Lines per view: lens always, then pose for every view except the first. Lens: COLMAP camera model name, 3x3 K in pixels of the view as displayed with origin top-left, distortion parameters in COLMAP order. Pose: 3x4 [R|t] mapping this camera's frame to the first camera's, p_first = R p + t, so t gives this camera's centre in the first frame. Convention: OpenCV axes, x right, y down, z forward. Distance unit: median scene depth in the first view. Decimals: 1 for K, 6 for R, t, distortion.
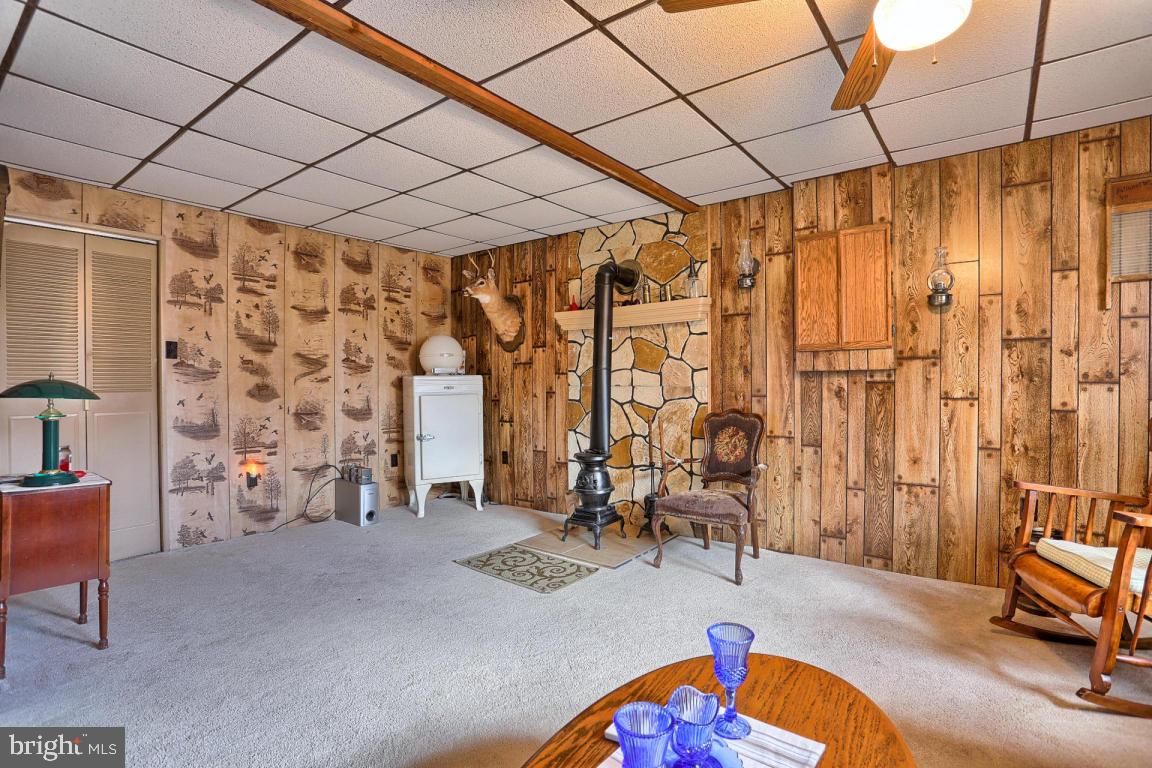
lens RADIAL K [[570.5, 0, 559.1], [0, 570.5, 382.6], [0, 0, 1]] dist [-0.069040, 0.000366]
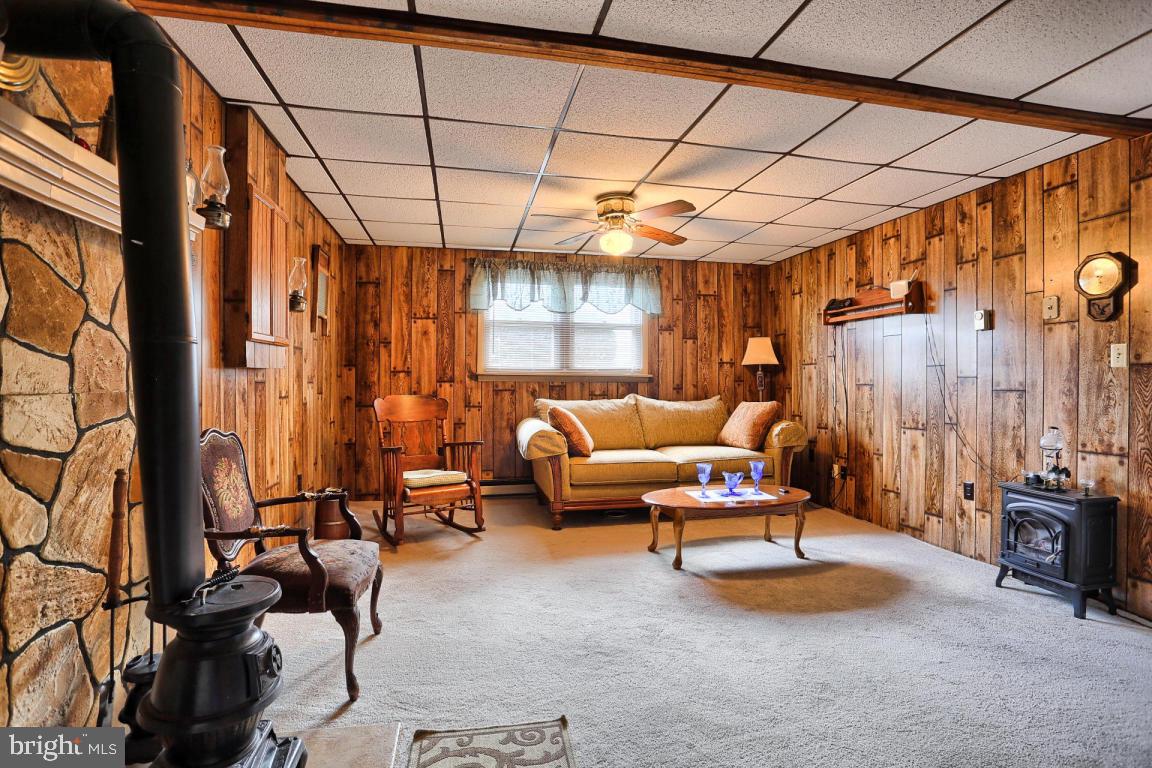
lens RADIAL K [[571.7, 0, 576.0], [0, 571.7, 384.0], [0, 0, 1]] dist [-0.066603, 0.028404]
pose [[-0.781583, -0.000074, 0.623801, -0.330143], [0.004168, 0.999977, 0.005340, -0.000359], [-0.623787, 0.006773, -0.781565, 1.176267]]
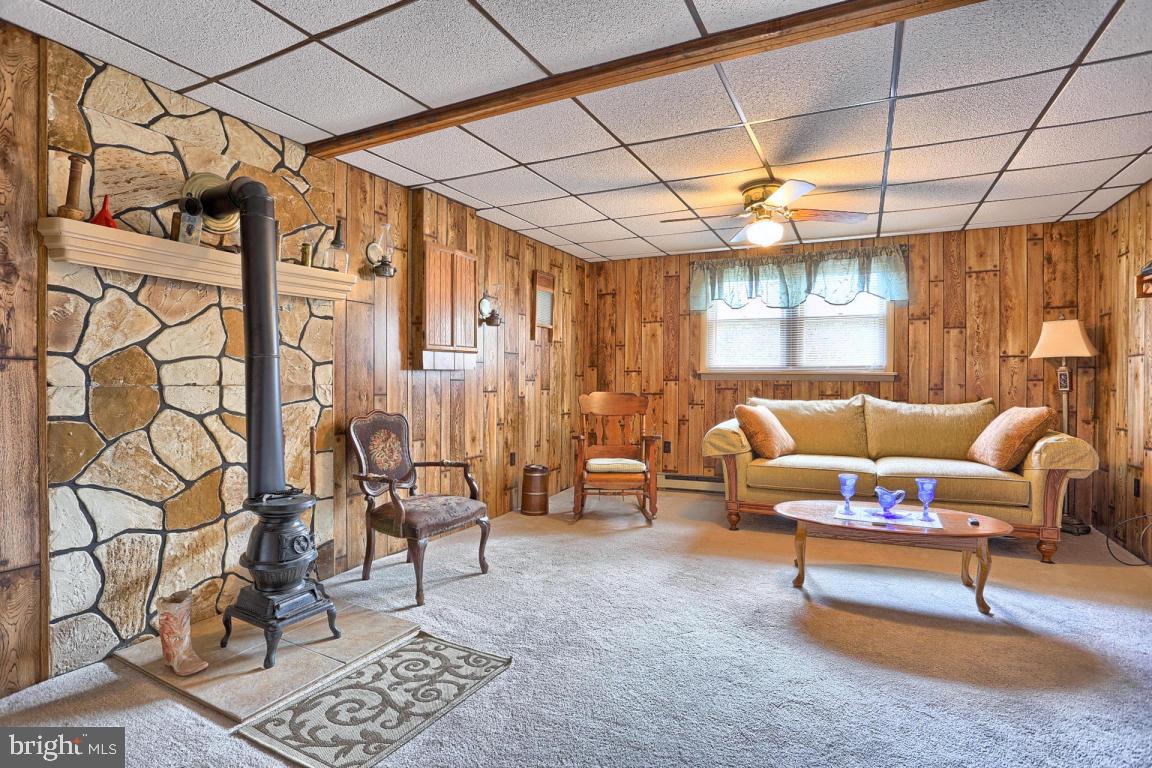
lens RADIAL K [[571.7, 0, 576.0], [0, 571.7, 384.0], [0, 0, 1]] dist [-0.066603, 0.028404]
pose [[-0.220729, -0.003432, 0.975329, -0.608099], [0.002052, 0.999990, 0.003983, 0.003315], [-0.975333, 0.002880, -0.220719, 0.865065]]
